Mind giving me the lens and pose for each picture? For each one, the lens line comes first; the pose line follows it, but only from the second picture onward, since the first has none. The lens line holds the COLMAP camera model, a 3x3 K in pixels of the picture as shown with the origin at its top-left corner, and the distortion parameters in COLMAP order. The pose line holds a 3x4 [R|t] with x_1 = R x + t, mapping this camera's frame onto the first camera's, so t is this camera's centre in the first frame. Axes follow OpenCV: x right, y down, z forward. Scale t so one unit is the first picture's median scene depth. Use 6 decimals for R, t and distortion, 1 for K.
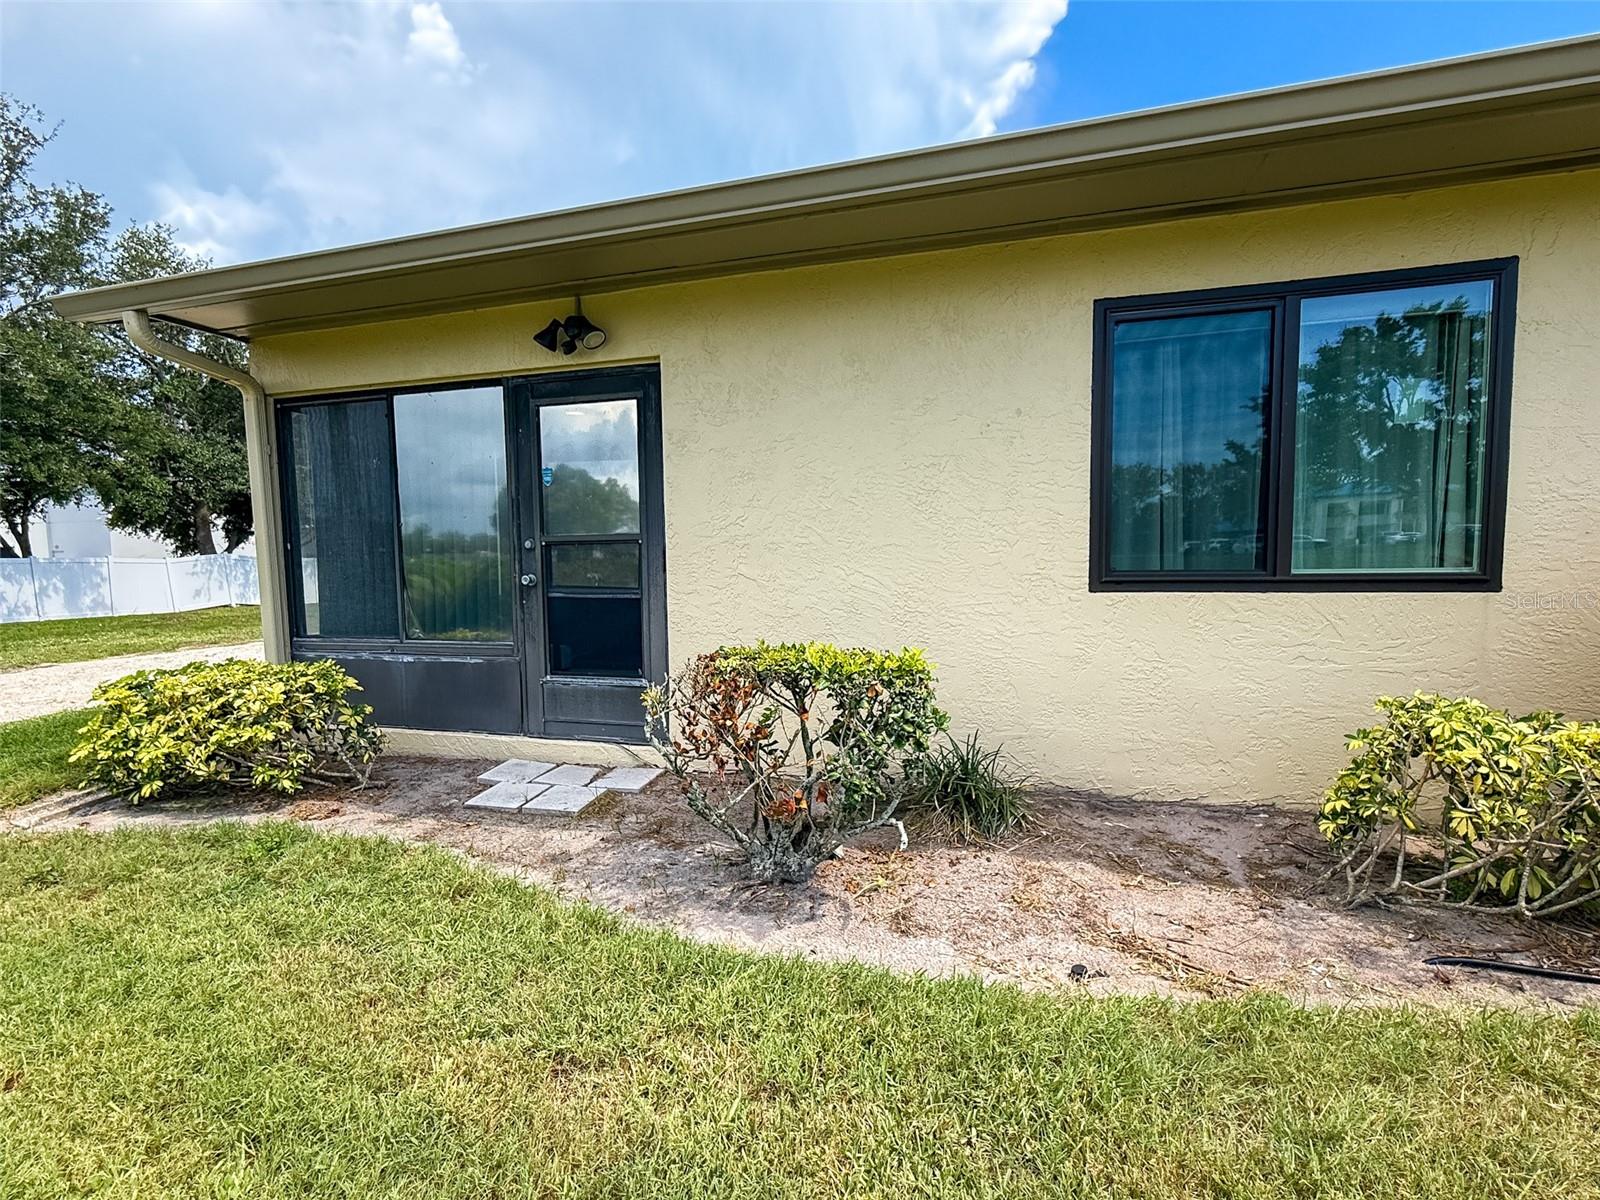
lens RADIAL K [[742.8, 0, 801.8], [0, 742.8, 602.5], [0, 0, 1]] dist [0.001213, -0.000848]
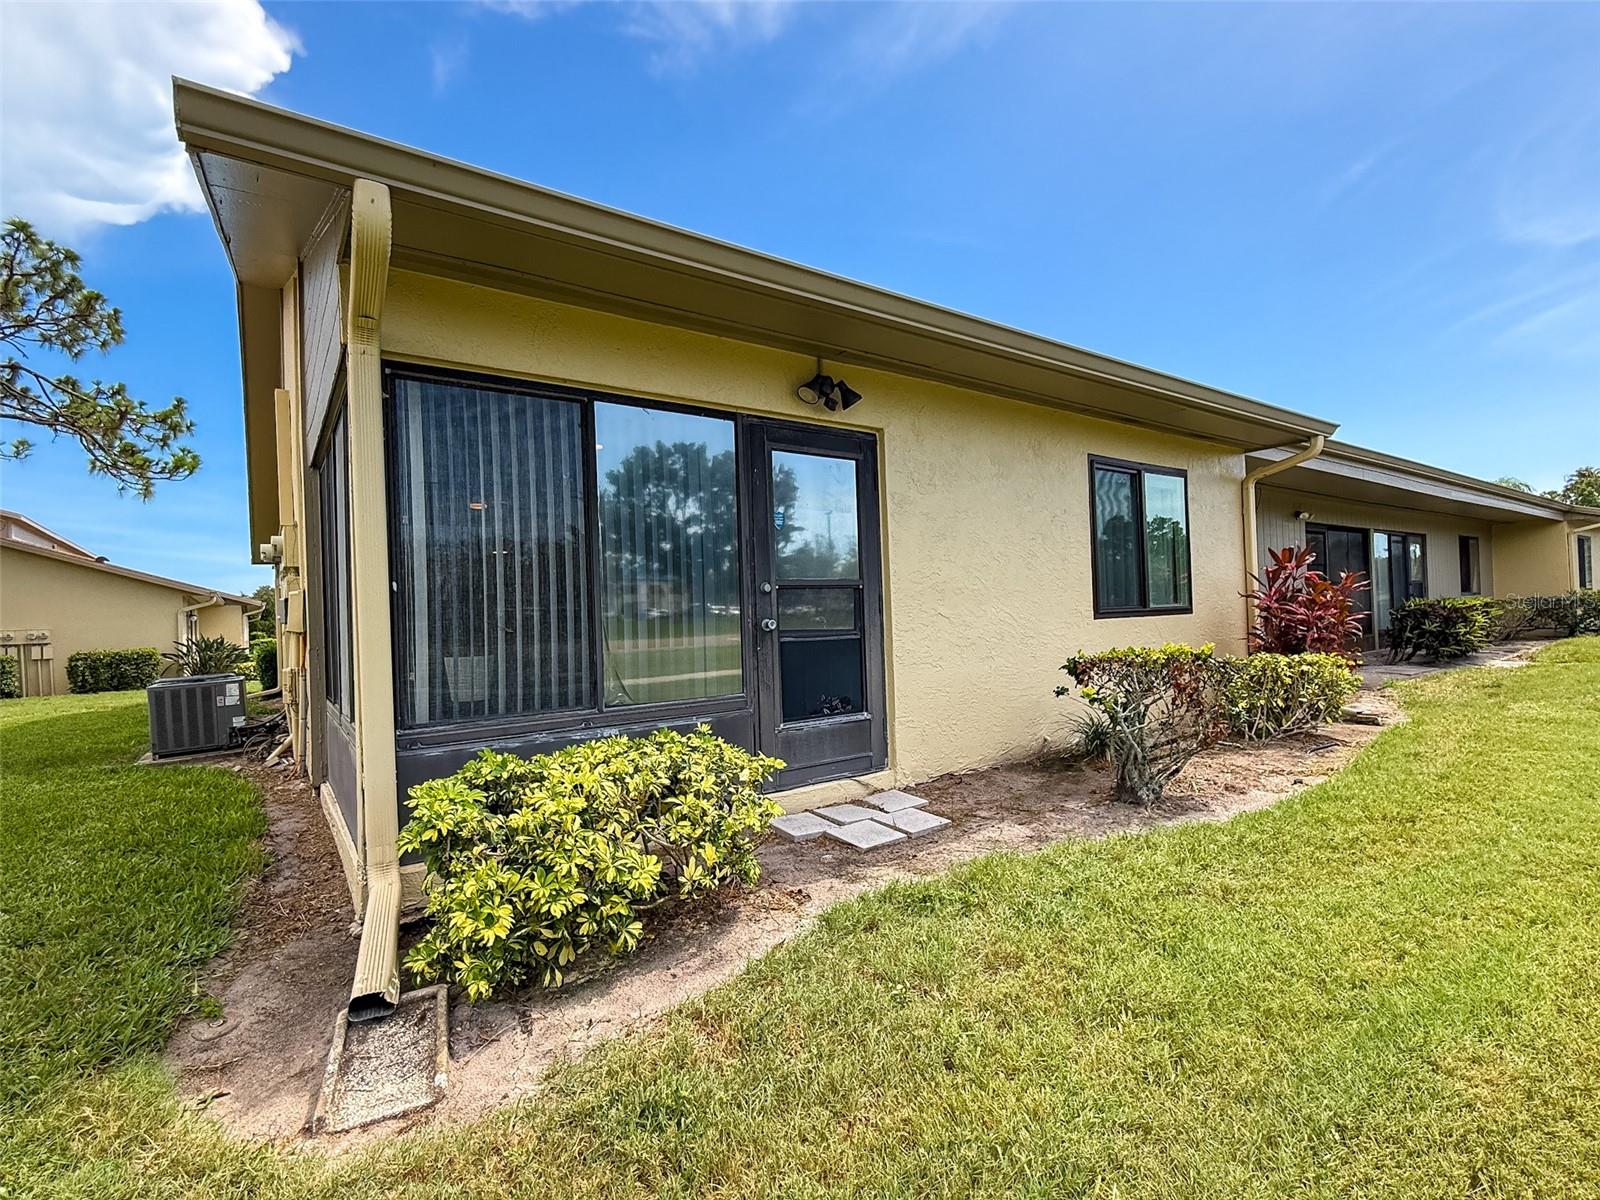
lens RADIAL K [[742.8, 0, 801.9], [0, 742.8, 604.7], [0, 0, 1]] dist [0.001213, -0.000848]
pose [[0.616248, 0.003539, 0.787544, -1.177012], [0.076597, 0.994980, -0.064407, 0.009419], [-0.783818, 0.100014, 0.612883, 0.404564]]
